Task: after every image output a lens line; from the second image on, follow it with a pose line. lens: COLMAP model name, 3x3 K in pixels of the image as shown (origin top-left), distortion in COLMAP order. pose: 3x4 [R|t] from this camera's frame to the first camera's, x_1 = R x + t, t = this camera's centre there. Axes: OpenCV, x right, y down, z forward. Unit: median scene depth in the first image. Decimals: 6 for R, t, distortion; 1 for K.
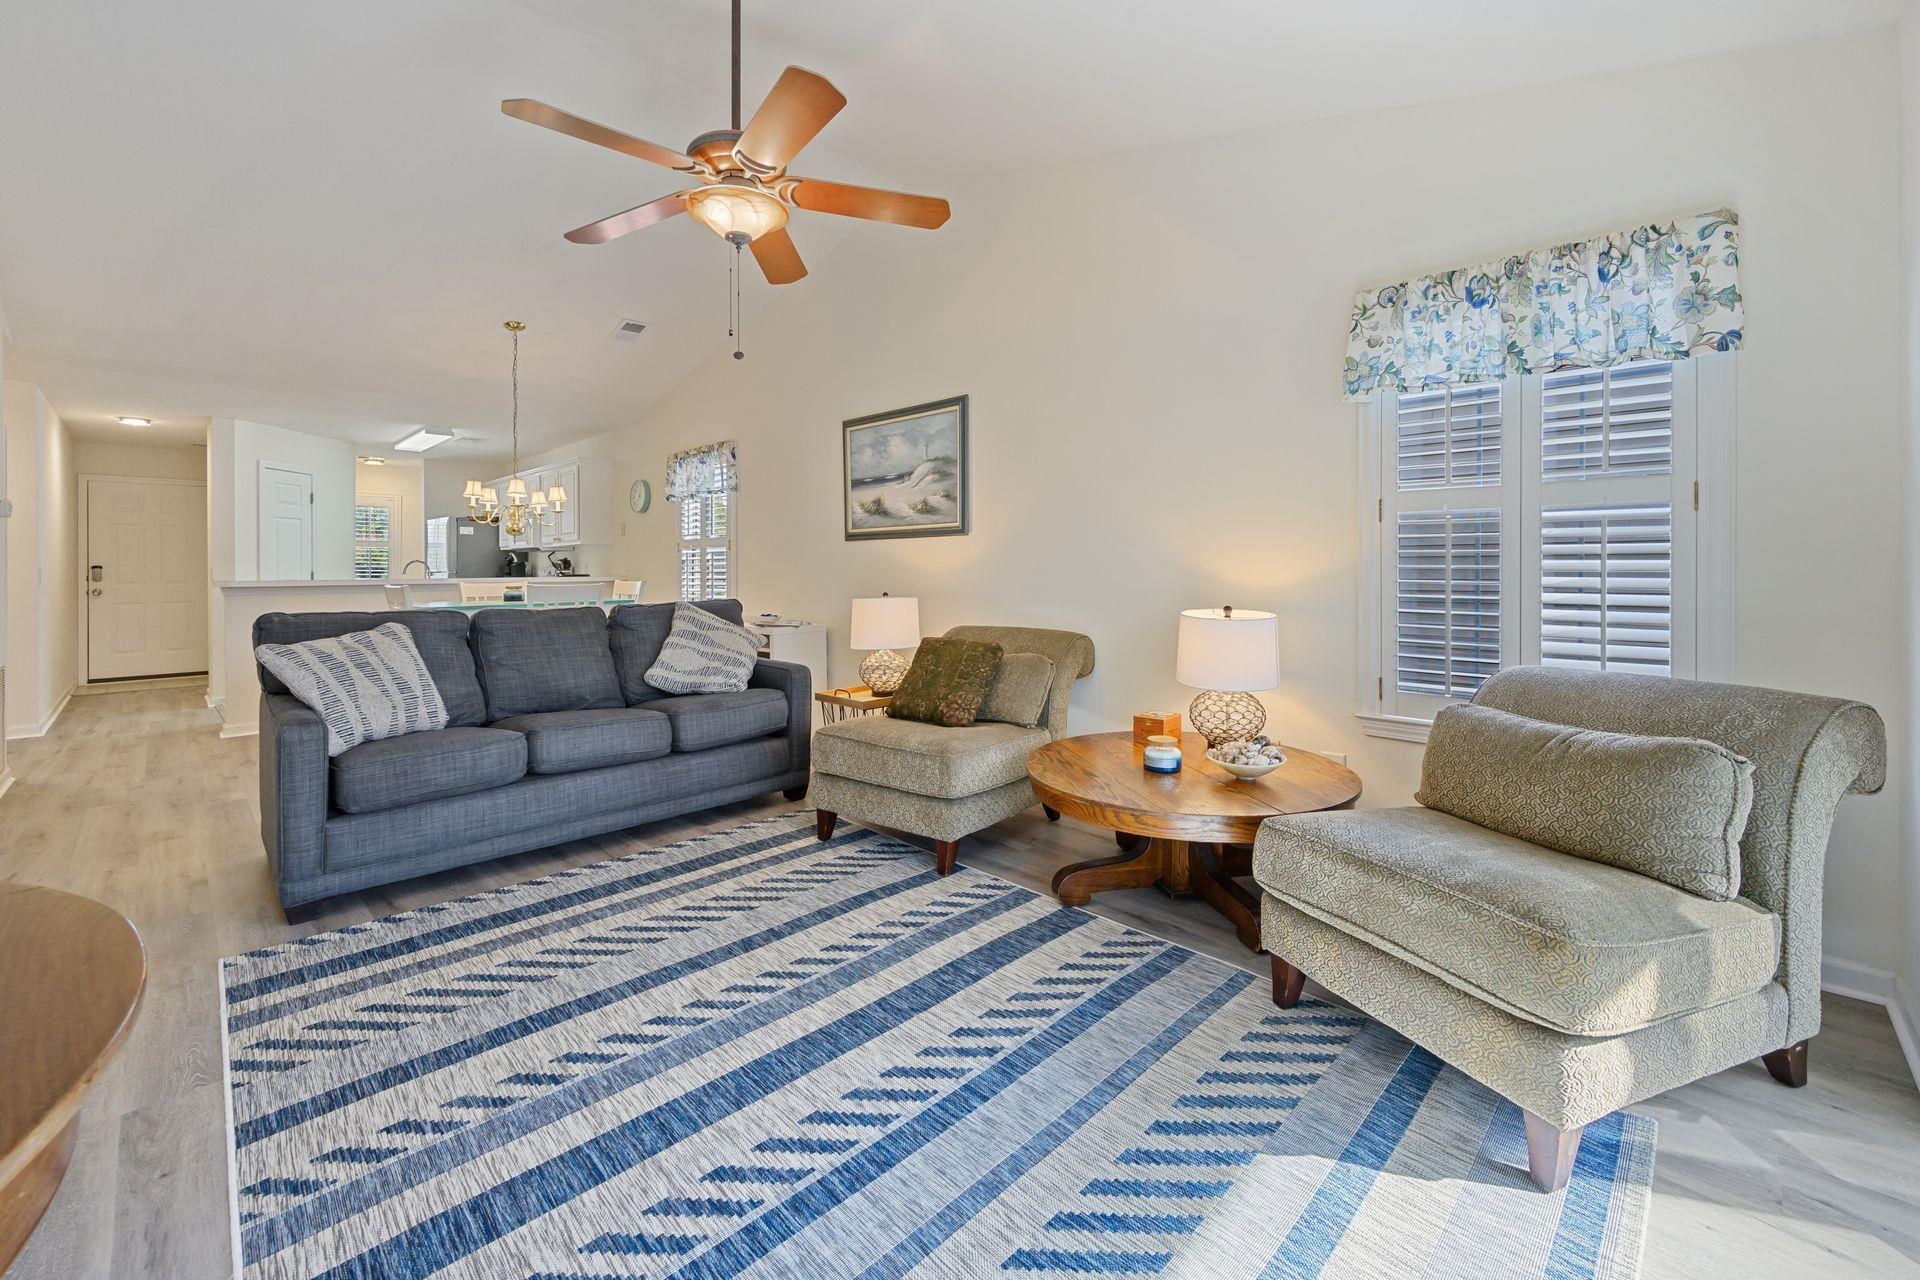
lens RADIAL K [[779.0, 0, 958.1], [0, 779.0, 586.5], [0, 0, 1]] dist [0.001449, 0.000667]
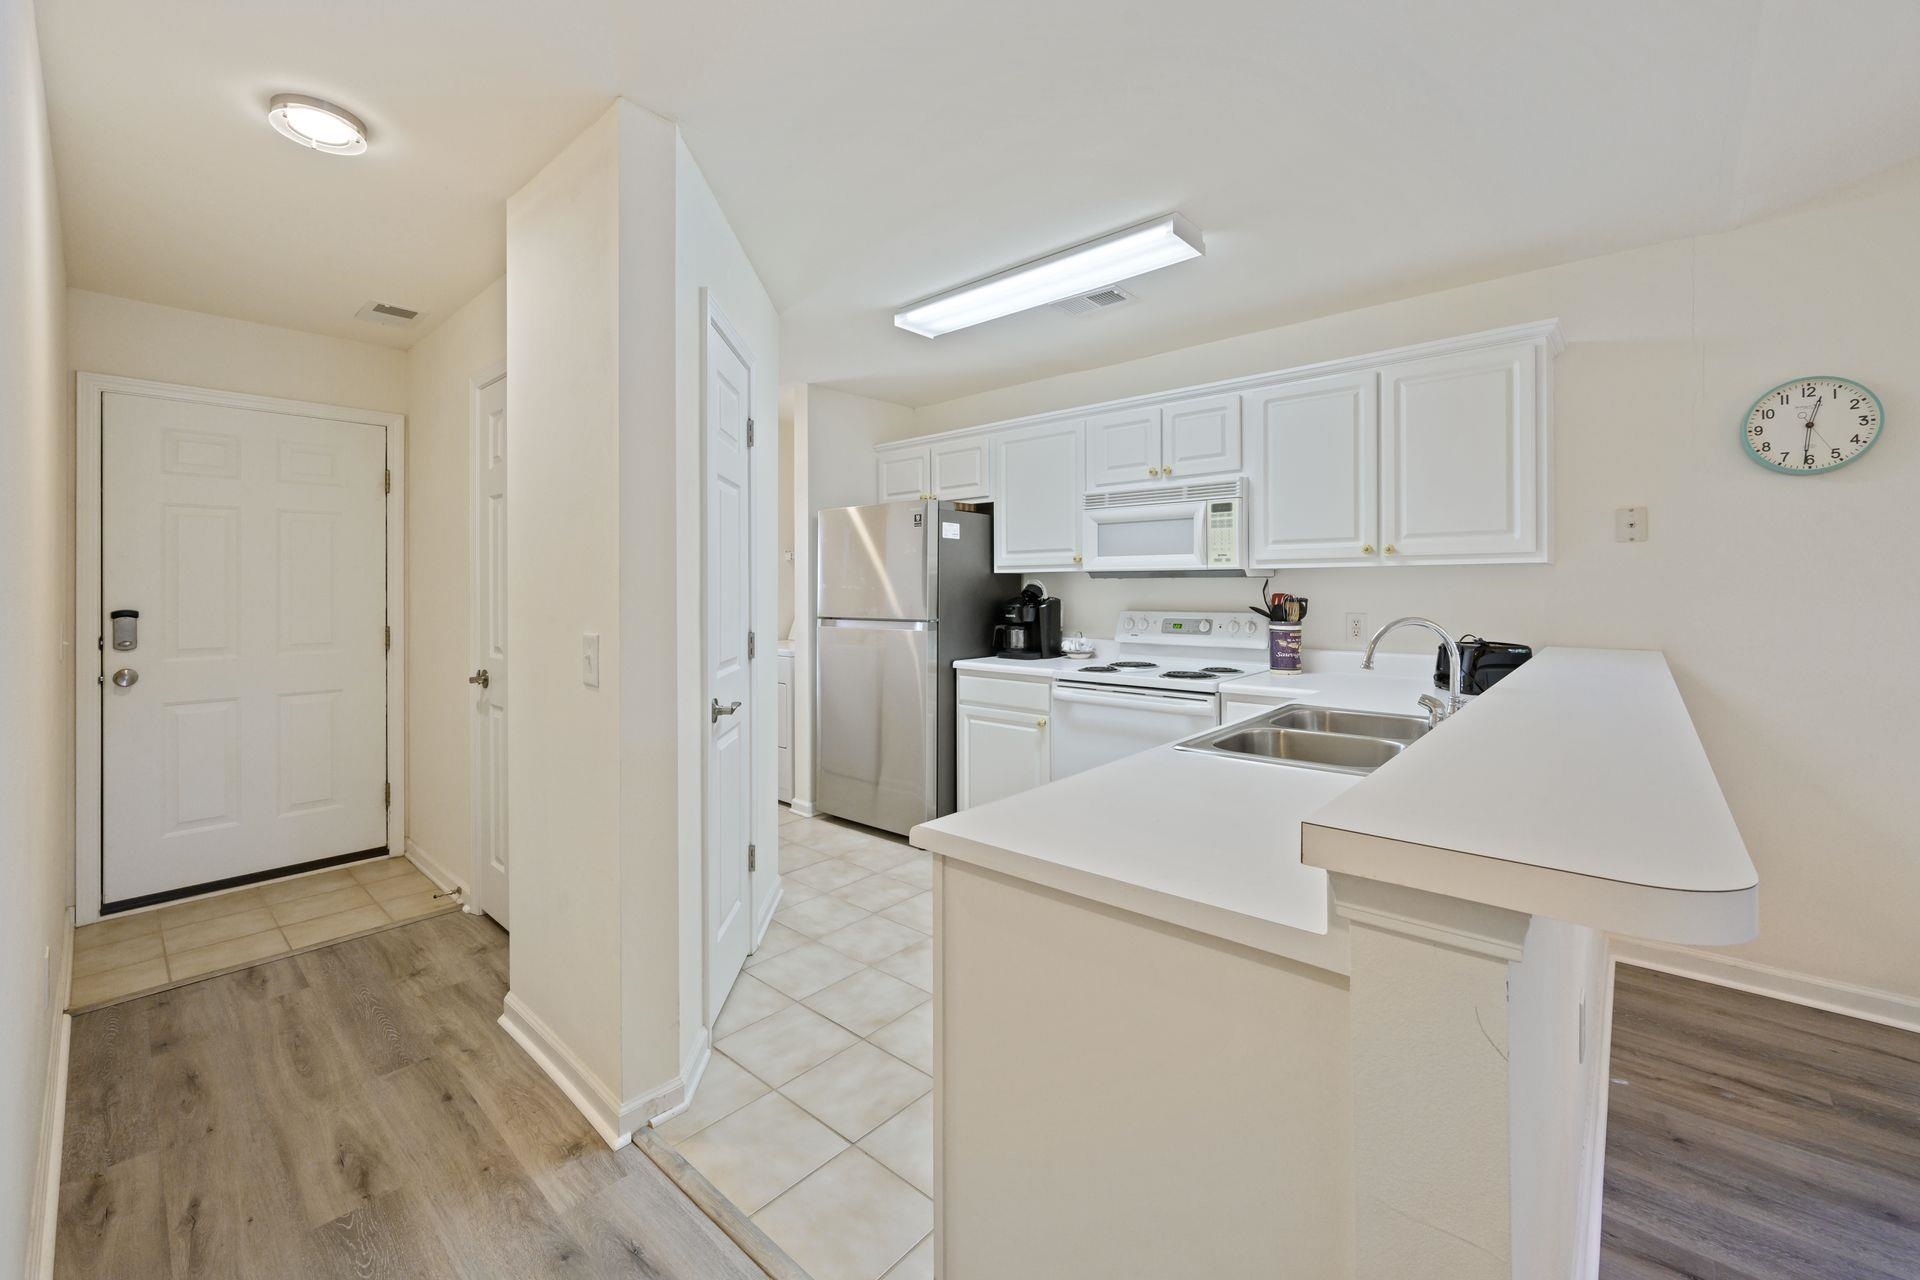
lens RADIAL K [[779.0, 0, 946.6], [0, 779.0, 581.8], [0, 0, 1]] dist [0.001449, 0.000667]
pose [[0.998751, 0.000875, 0.049961, -0.179361], [0.000351, 0.999699, -0.024513, -0.008438], [-0.049967, 0.024500, 0.998450, 0.149911]]
